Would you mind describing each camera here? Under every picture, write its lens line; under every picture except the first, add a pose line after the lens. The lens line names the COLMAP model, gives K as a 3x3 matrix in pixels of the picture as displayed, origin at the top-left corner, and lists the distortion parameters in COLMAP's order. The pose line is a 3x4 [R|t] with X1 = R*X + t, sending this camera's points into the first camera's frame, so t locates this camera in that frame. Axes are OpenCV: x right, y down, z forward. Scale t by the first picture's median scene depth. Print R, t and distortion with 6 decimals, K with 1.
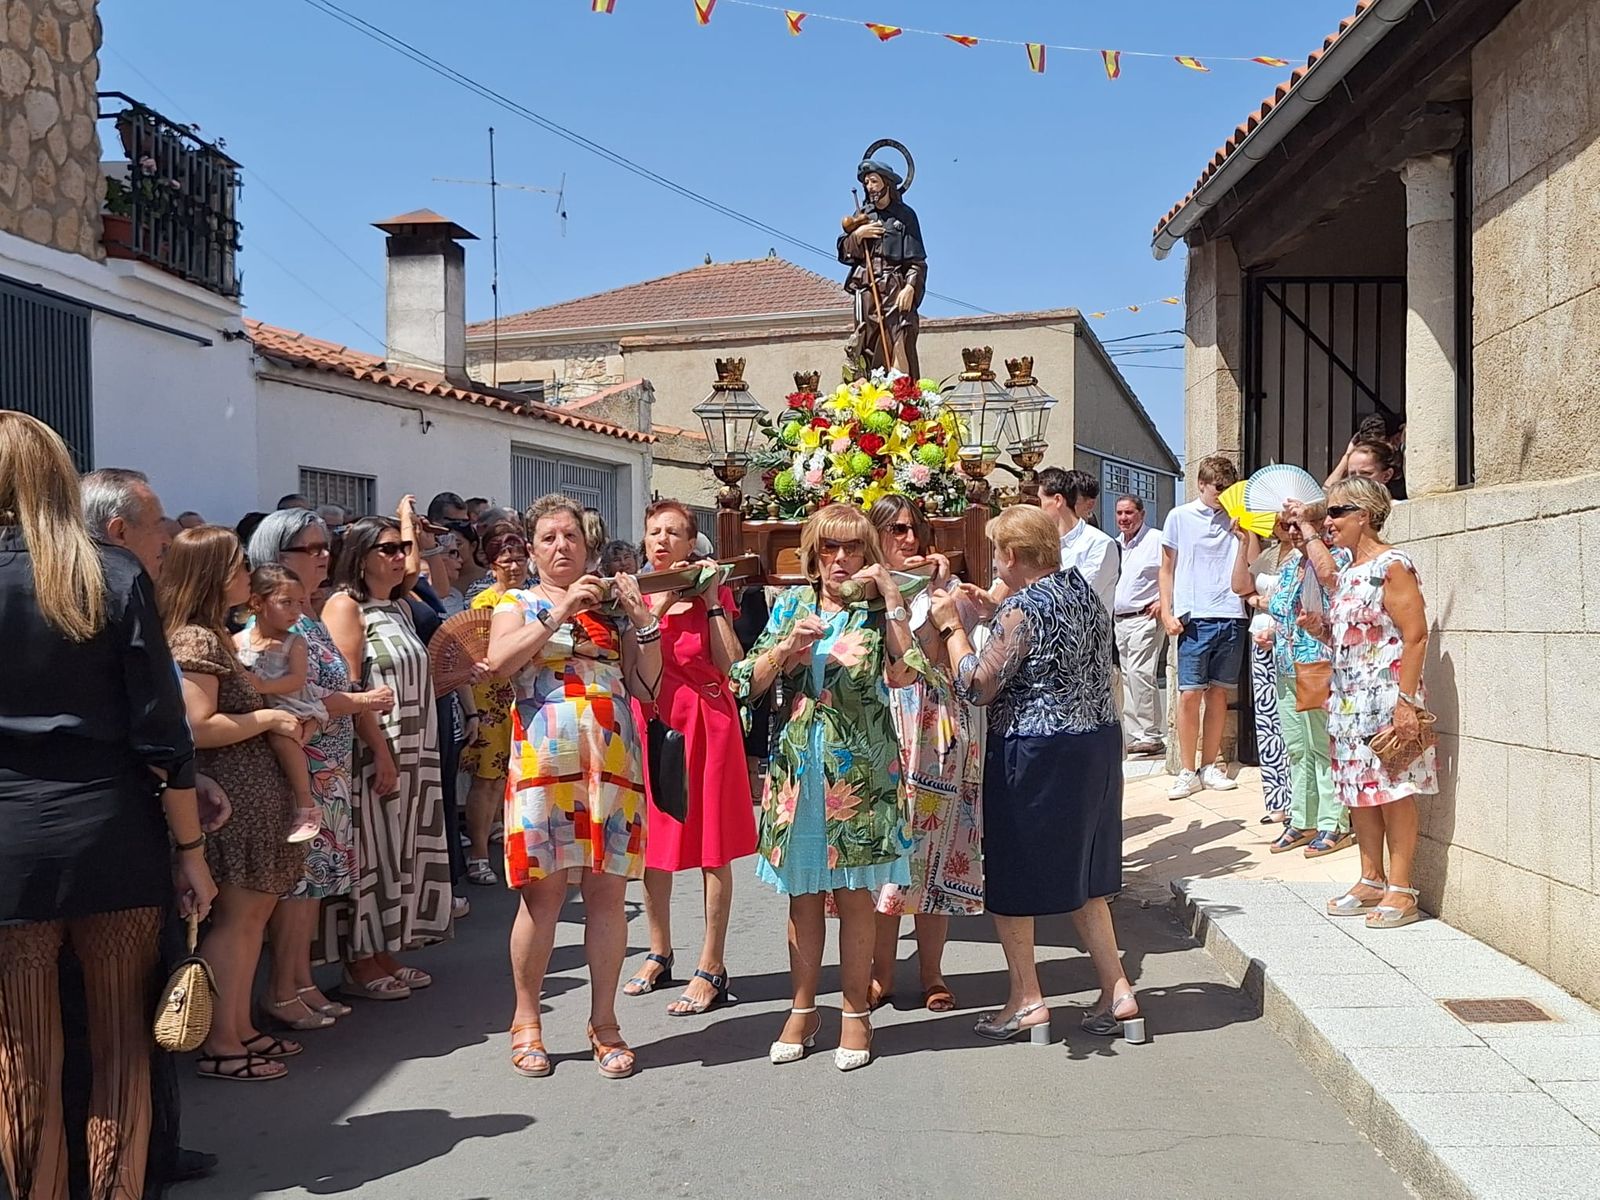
lens RADIAL K [[1953.6, 0, 807.7], [0, 1953.6, 628.3], [0, 0, 1]] dist [0.147917, -0.291485]
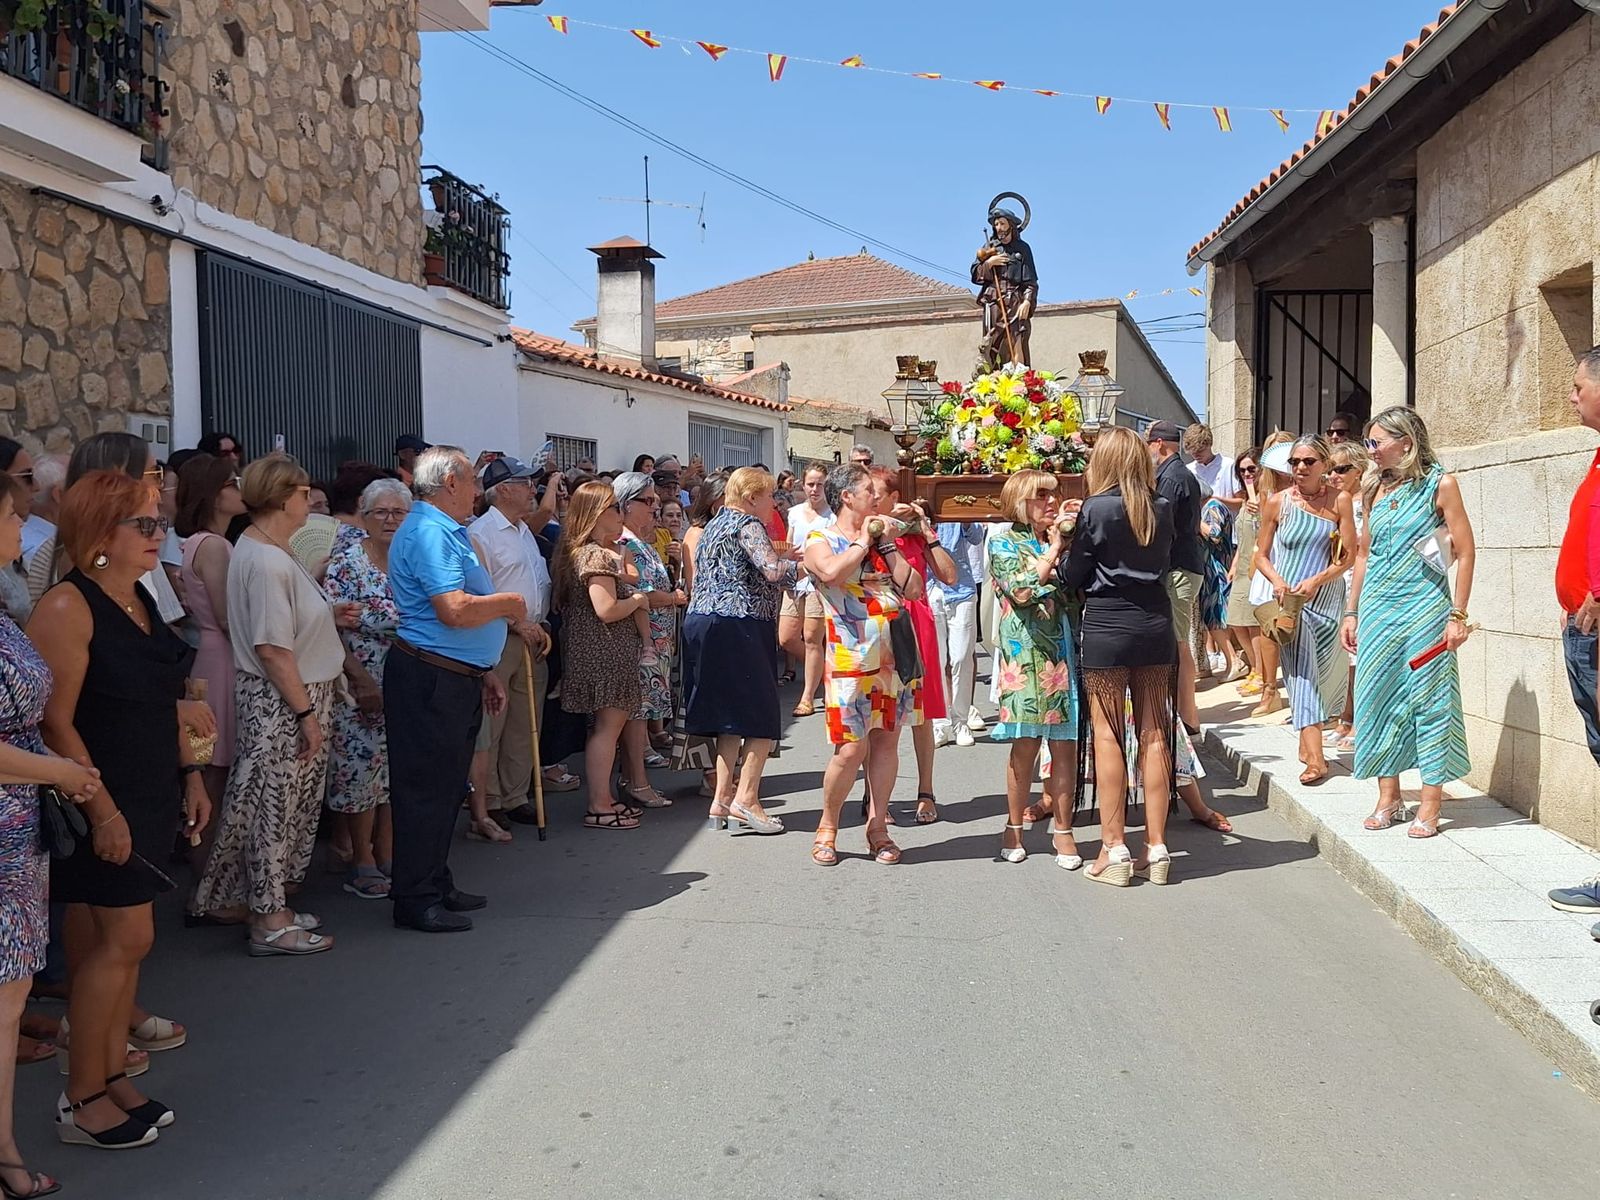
lens RADIAL K [[1647.6, 0, 789.7], [0, 1647.6, 604.0], [0, 0, 1]] dist [0.158335, -0.294141]
pose [[0.998630, 0.001489, -0.052313, -0.037491], [-0.000061, 0.999628, 0.027285, 0.005272], [0.052334, -0.027244, 0.998258, -0.164140]]
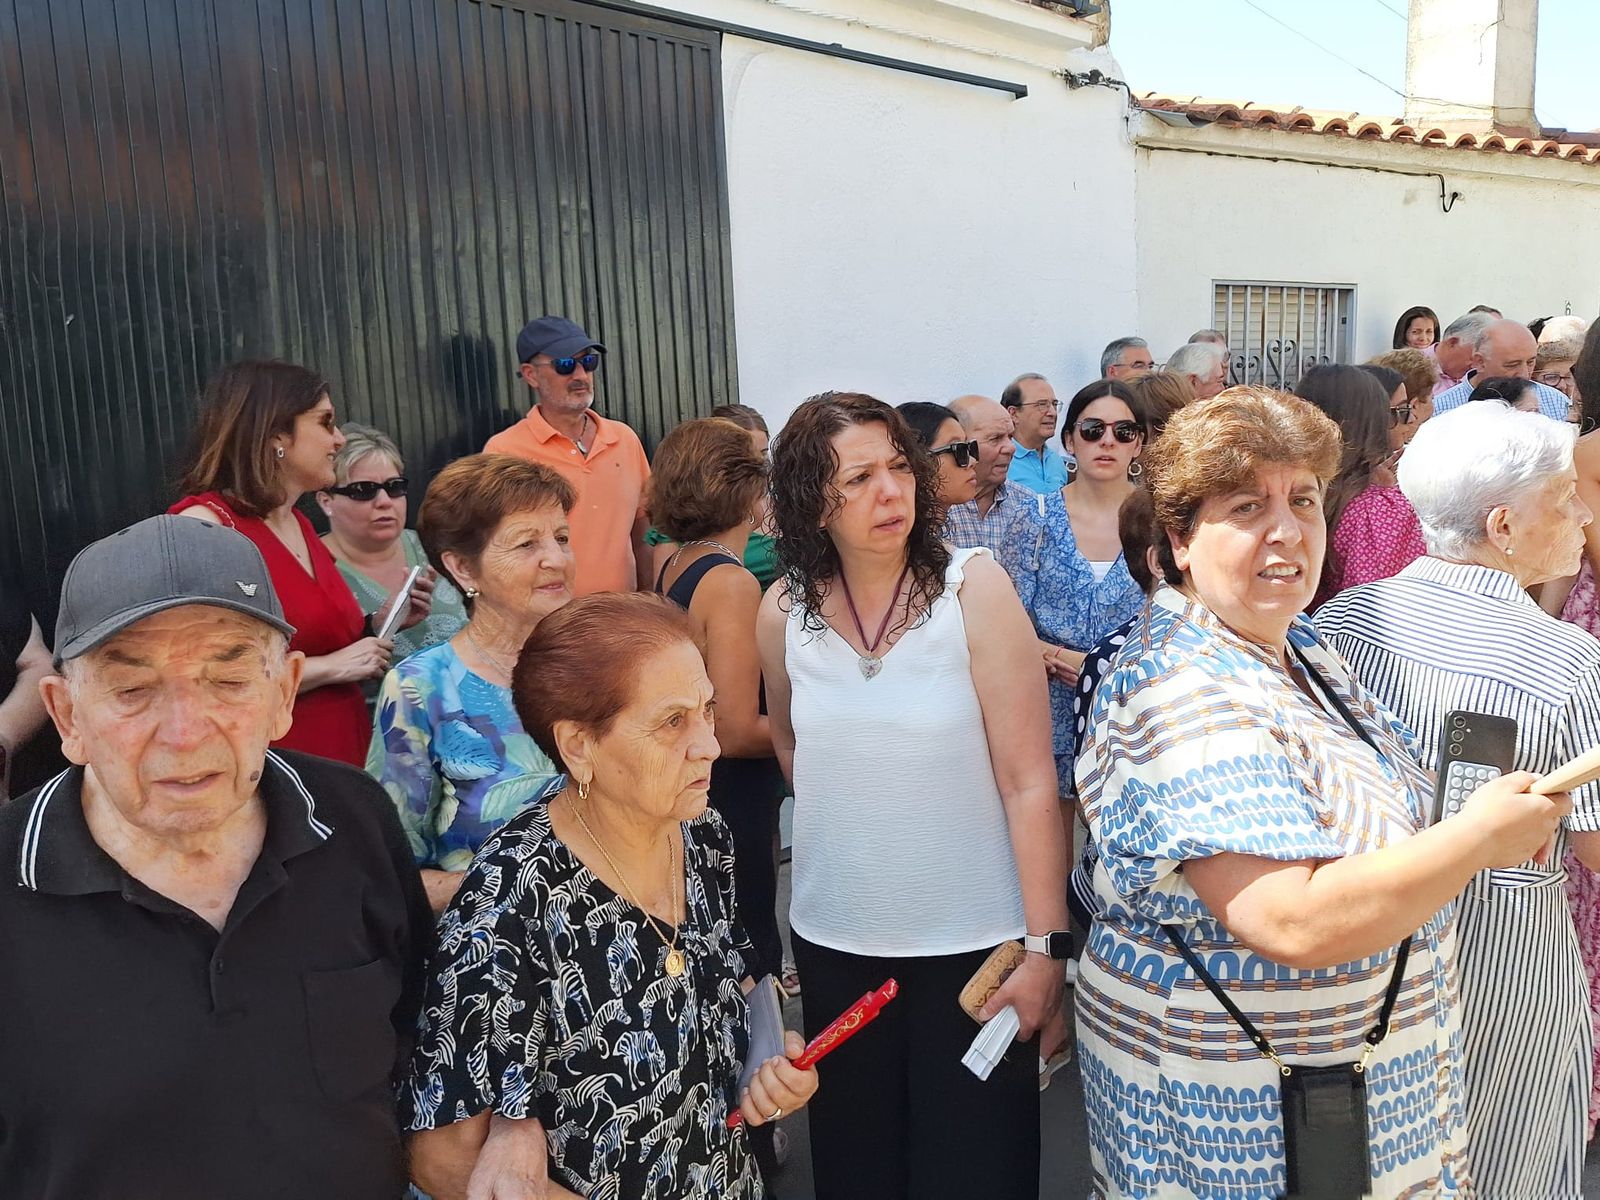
lens RADIAL K [[1393.8, 0, 798.6], [0, 1393.8, 602.7], [0, 0, 1]] dist [0.014600, 0.008622]
pose [[0.765923, 0.049834, -0.640998, -0.073111], [0.032600, 0.992699, 0.116131, -0.041473], [0.642105, -0.109844, 0.758706, 0.669961]]
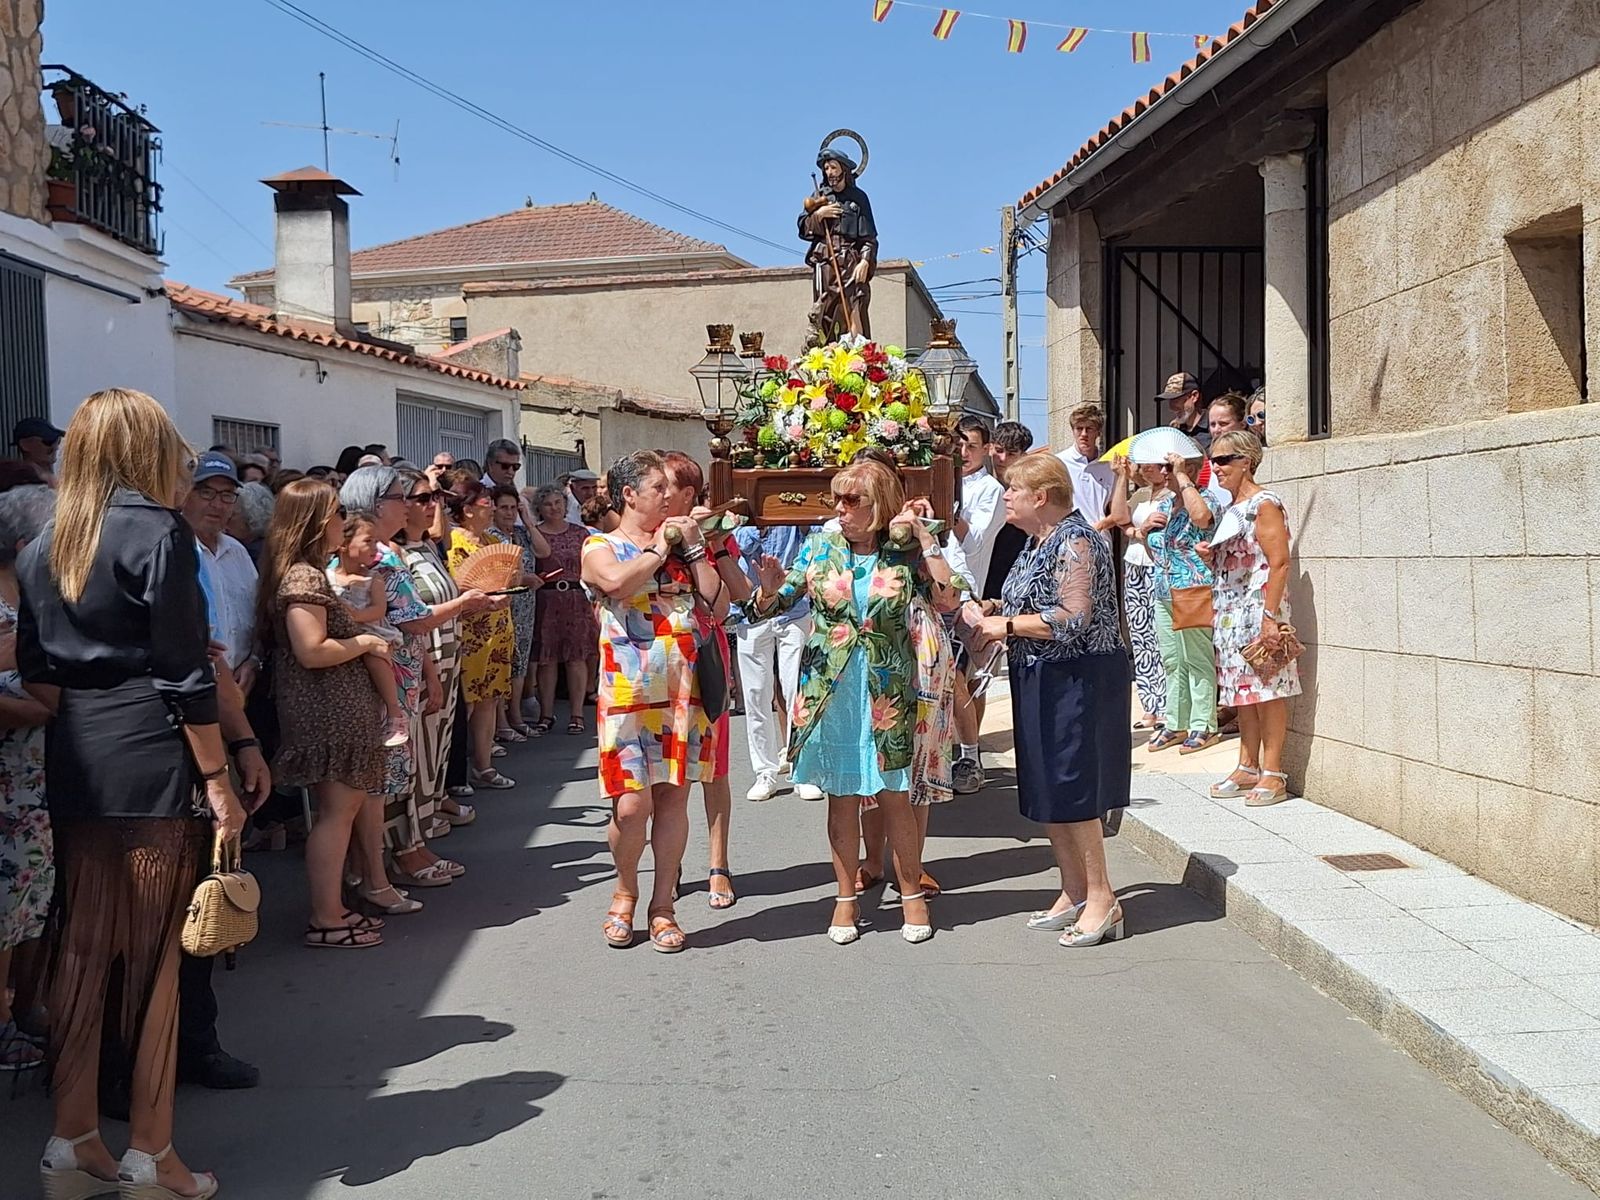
lens RADIAL K [[1955.2, 0, 800.0], [0, 1955.2, 600.0], [0, 0, 1]] dist [0.181177, -0.361333]
pose [[0.994809, -0.014152, 0.100770, -0.067203], [0.012429, 0.999766, 0.017705, 0.001237], [-0.100997, -0.016361, 0.994752, -0.103267]]
